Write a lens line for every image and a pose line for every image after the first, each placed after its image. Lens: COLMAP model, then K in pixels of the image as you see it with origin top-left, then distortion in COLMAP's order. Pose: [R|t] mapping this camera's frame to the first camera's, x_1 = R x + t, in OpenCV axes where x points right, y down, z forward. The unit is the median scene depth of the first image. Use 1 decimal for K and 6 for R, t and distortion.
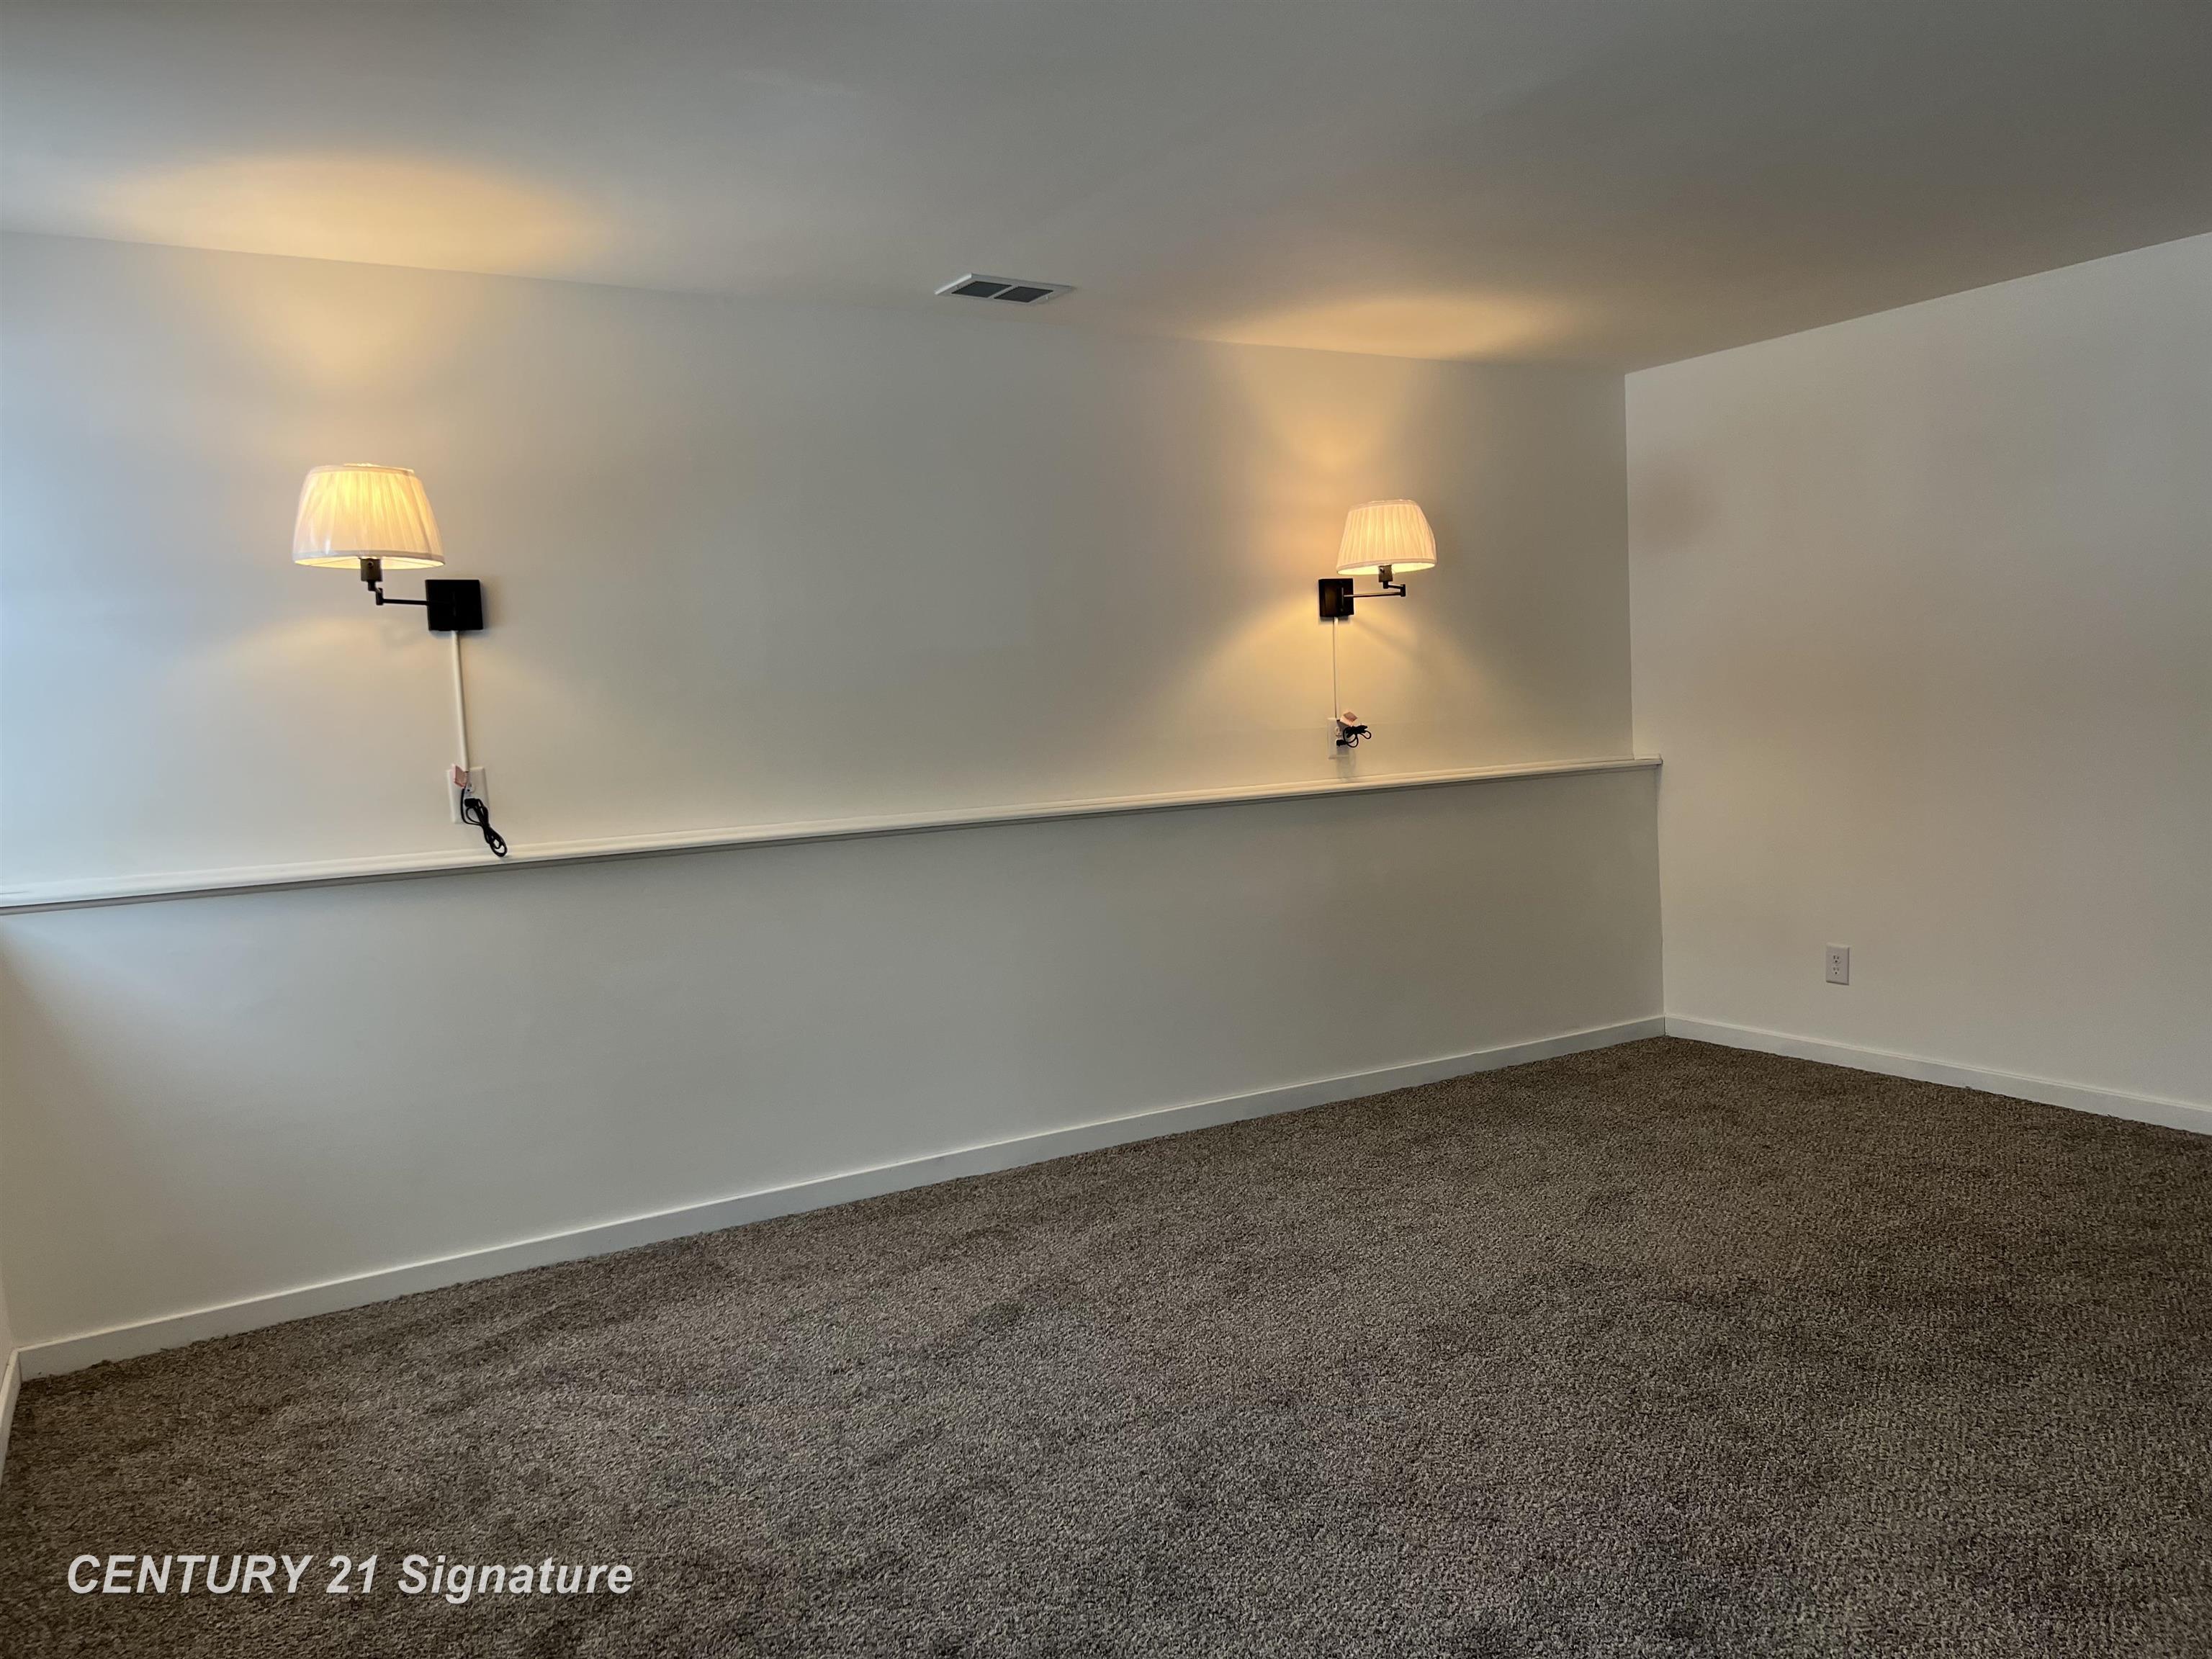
lens RADIAL K [[1662.2, 0, 1108.2], [0, 1662.2, 857.6], [0, 0, 1]] dist [0.006337, -0.014237]
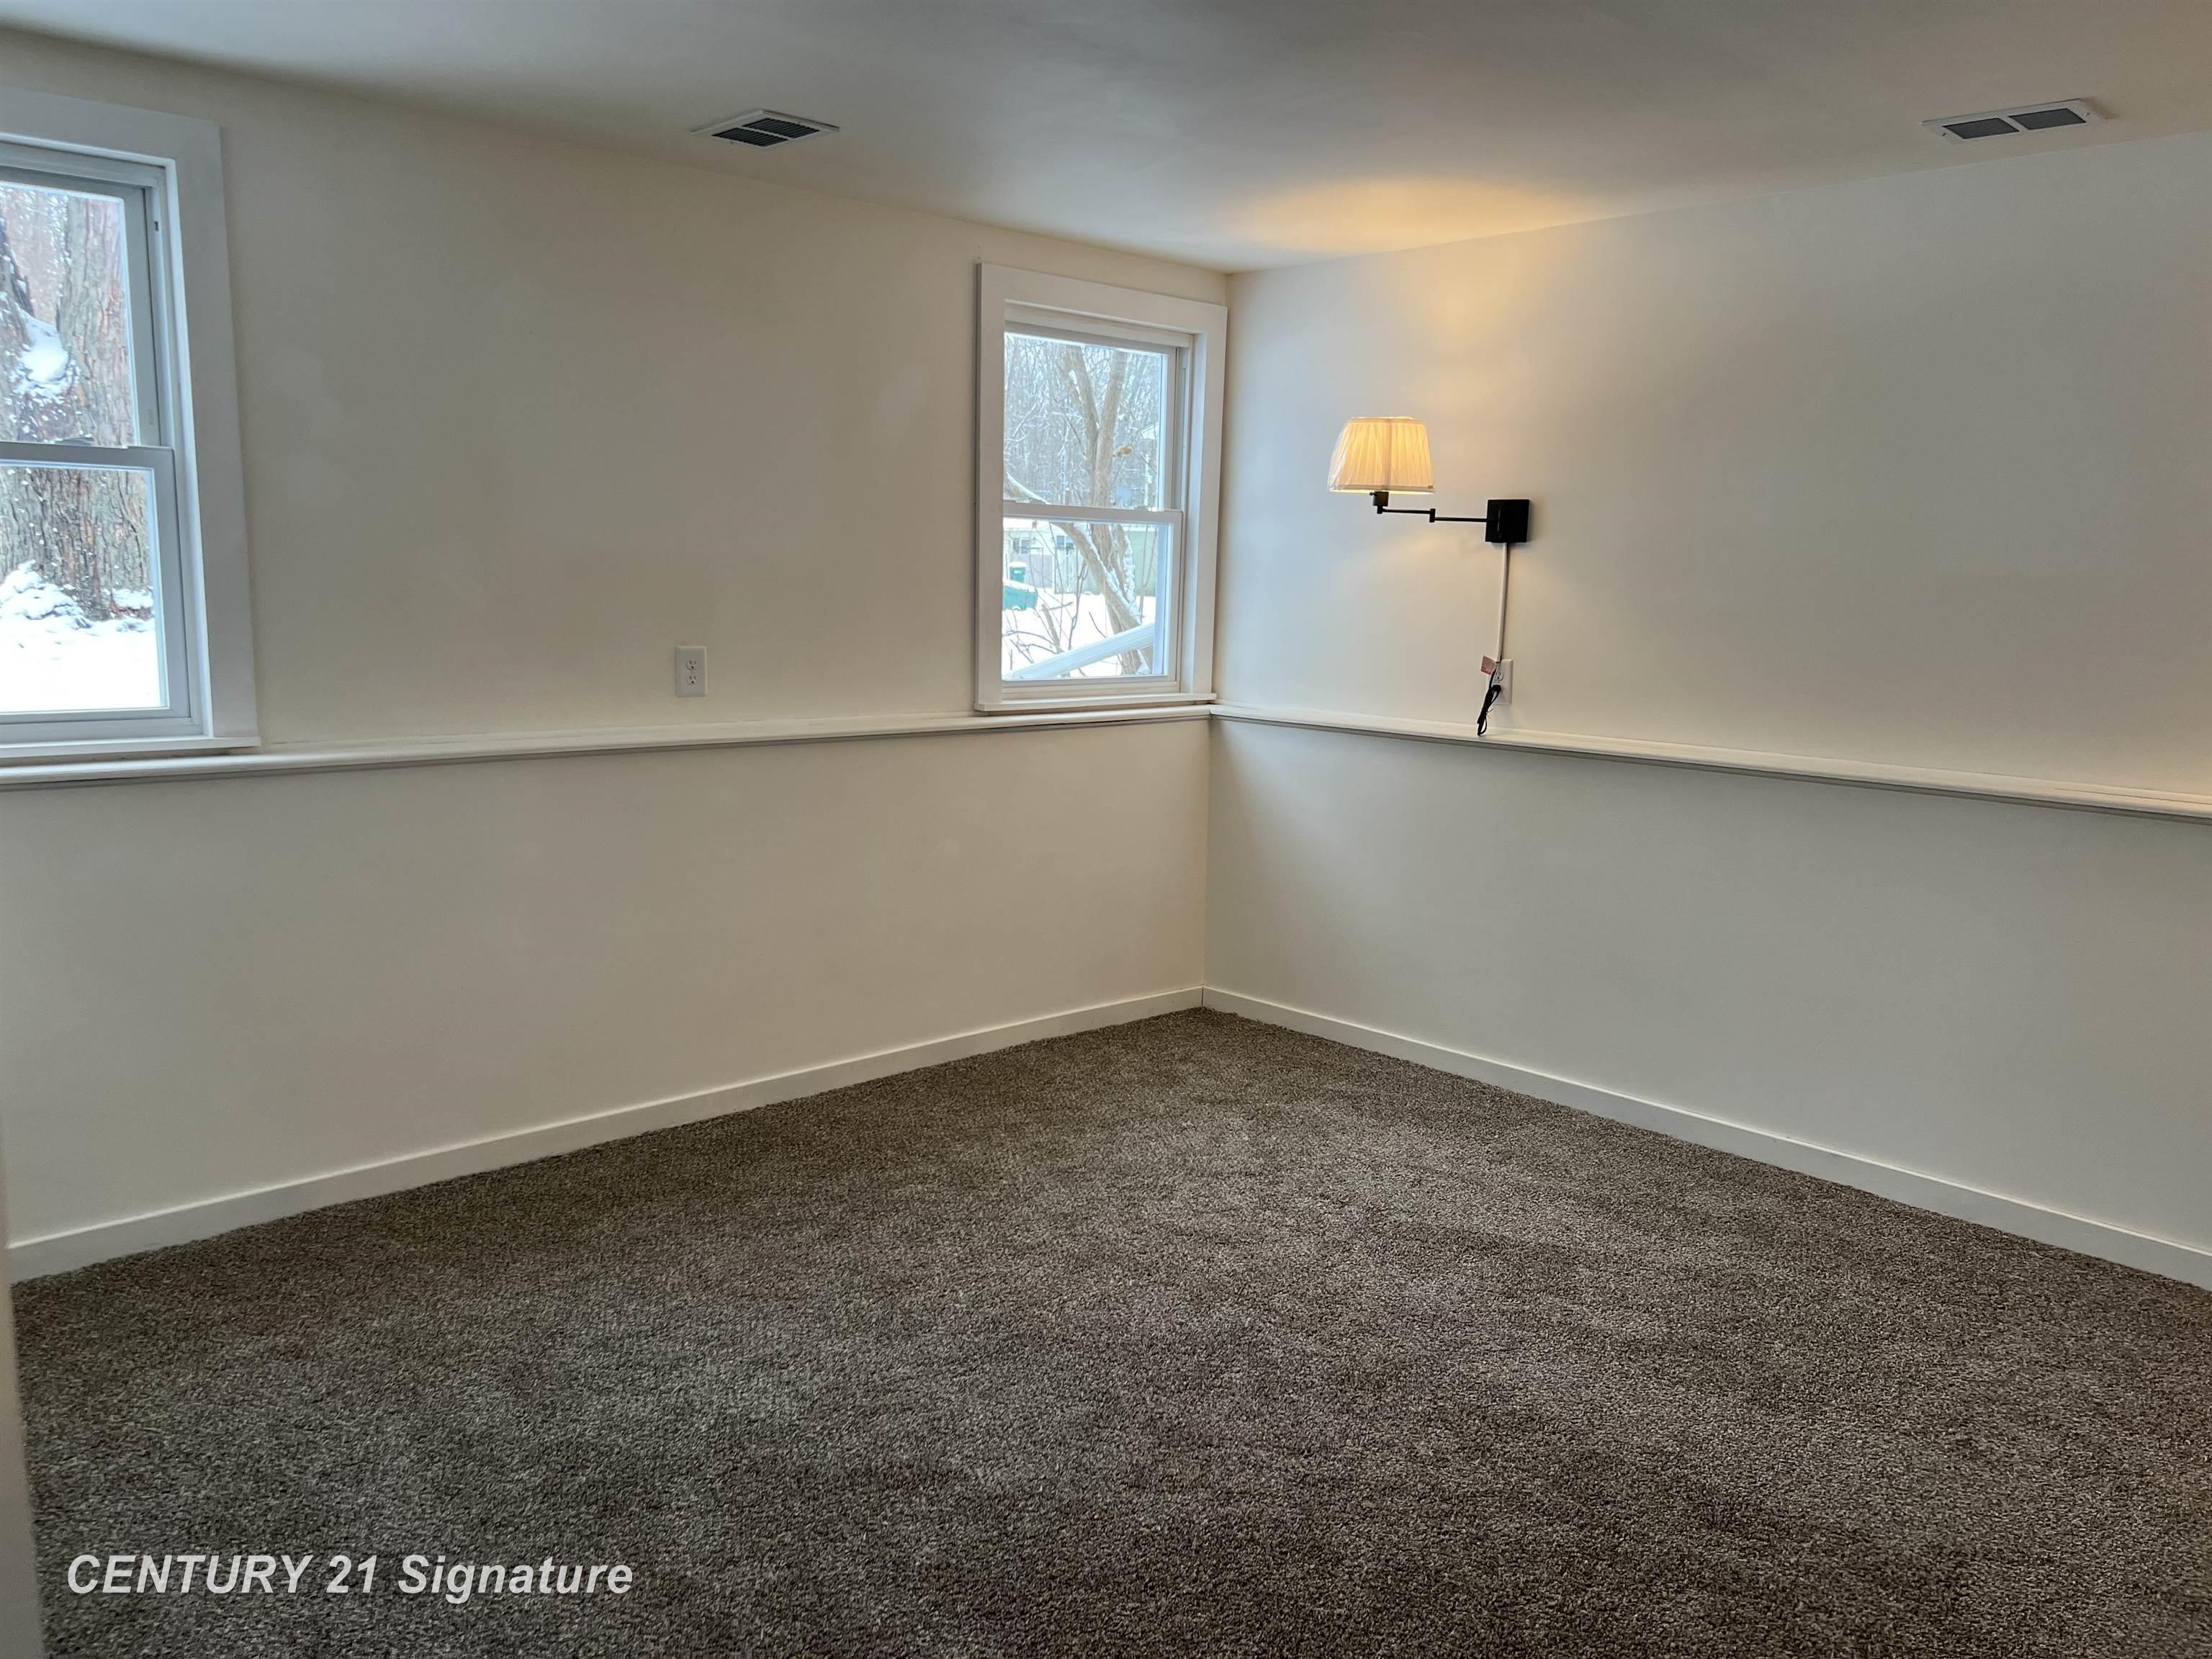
lens RADIAL K [[1662.2, 0, 1108.2], [0, 1662.2, 857.6], [0, 0, 1]] dist [0.006337, -0.014237]
pose [[0.185528, 0.216096, -0.958583, 0.750600], [-0.125078, 0.972778, 0.195088, -0.114634], [0.974646, 0.083703, 0.207506, 0.496554]]
